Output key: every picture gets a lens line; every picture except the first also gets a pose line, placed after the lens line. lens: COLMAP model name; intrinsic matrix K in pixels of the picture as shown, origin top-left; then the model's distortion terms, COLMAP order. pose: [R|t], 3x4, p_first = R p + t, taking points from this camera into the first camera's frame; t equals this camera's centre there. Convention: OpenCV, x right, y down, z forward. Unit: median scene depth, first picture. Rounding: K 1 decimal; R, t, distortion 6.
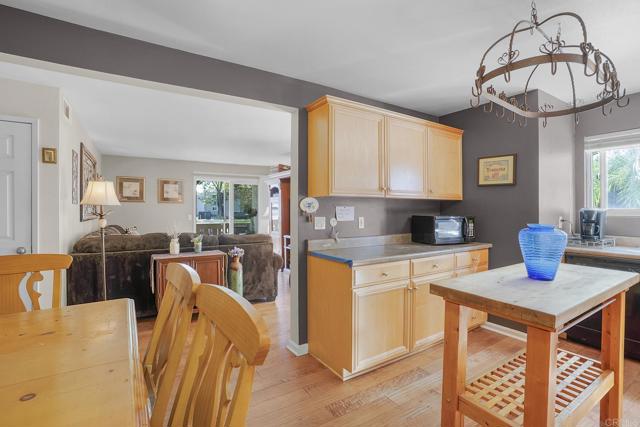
lens RADIAL K [[303.6, 0, 318.6], [0, 303.6, 208.9], [0, 0, 1]] dist [-0.048391, 0.015449]
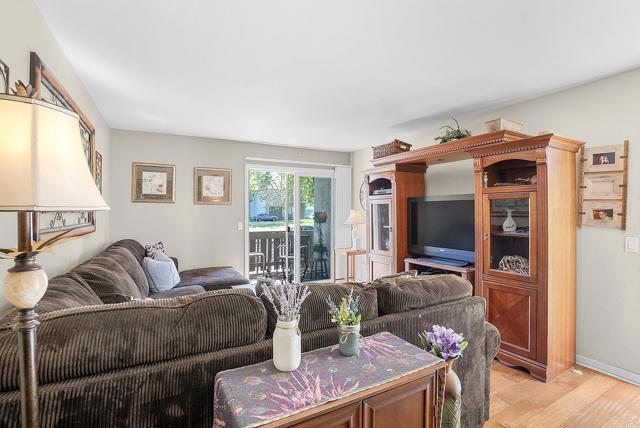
lens RADIAL K [[303.6, 0, 316.9], [0, 303.6, 211.0], [0, 0, 1]] dist [-0.048391, 0.015449]
pose [[0.997818, 0.002504, -0.065973, -0.501404], [-0.002577, 0.999996, -0.001027, -0.011651], [0.065971, 0.001194, 0.997821, 0.809299]]
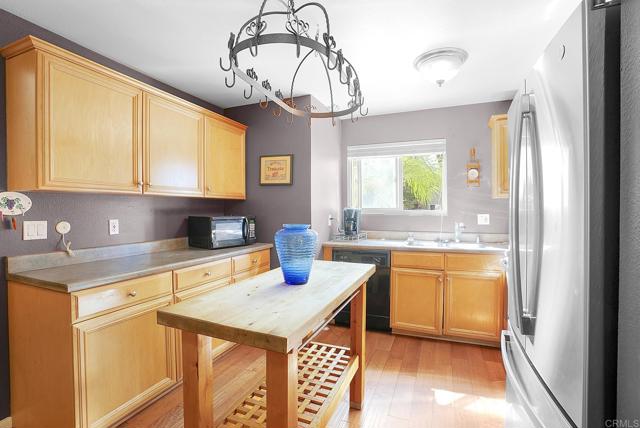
lens RADIAL K [[303.6, 0, 318.8], [0, 303.6, 210.9], [0, 0, 1]] dist [-0.048391, 0.015449]
pose [[0.820279, -0.007439, 0.571915, 0.141331], [0.003750, 0.999964, 0.007628, 0.001145], [-0.571951, -0.004112, 0.820278, 0.093374]]
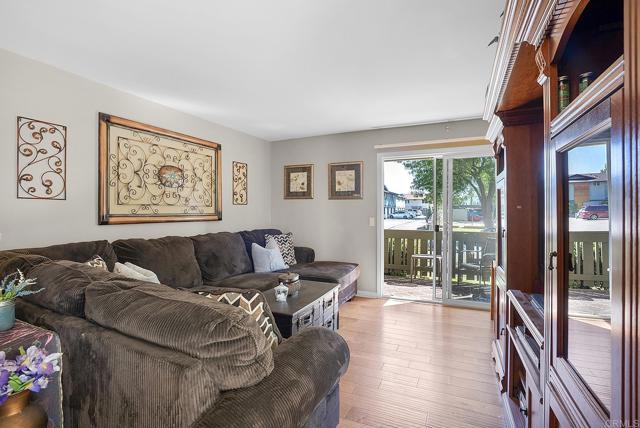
lens RADIAL K [[303.6, 0, 320.5], [0, 303.6, 212.7], [0, 0, 1]] dist [-0.048391, 0.015449]
pose [[0.532340, 0.011473, -0.846453, 0.092911], [-0.001561, 0.999920, 0.012571, 0.004209], [0.846529, -0.005370, 0.532315, 1.365395]]
